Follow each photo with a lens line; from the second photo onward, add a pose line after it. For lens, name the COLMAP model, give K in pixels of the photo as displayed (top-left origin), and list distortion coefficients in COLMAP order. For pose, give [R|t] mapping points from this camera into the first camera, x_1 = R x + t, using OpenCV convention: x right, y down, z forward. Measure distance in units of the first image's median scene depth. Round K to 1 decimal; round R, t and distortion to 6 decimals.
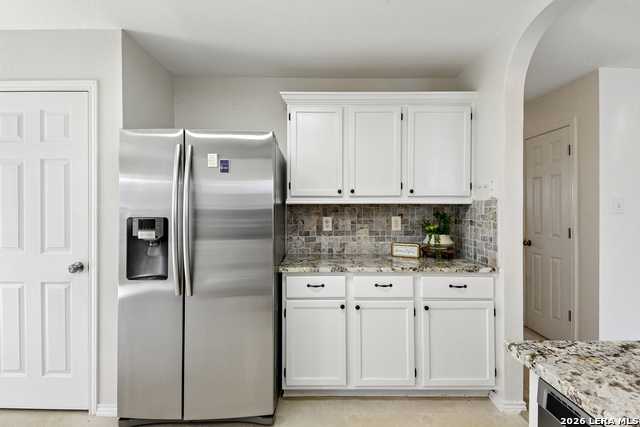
lens RADIAL K [[296.4, 0, 320.3], [0, 296.4, 215.6], [0, 0, 1]] dist [0.016155, -0.016269]
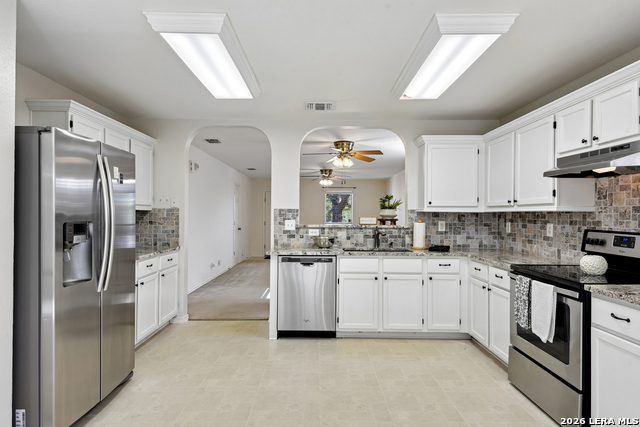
lens RADIAL K [[353.0, 0, 318.0], [0, 353.0, 213.3], [0, 0, 1]] dist [0.025809, -0.040855]
pose [[0.001292, 0.005298, 0.999985, -1.562091], [-0.000295, 0.999986, -0.005298, -0.015370], [-0.999999, -0.000288, 0.001293, 0.153625]]
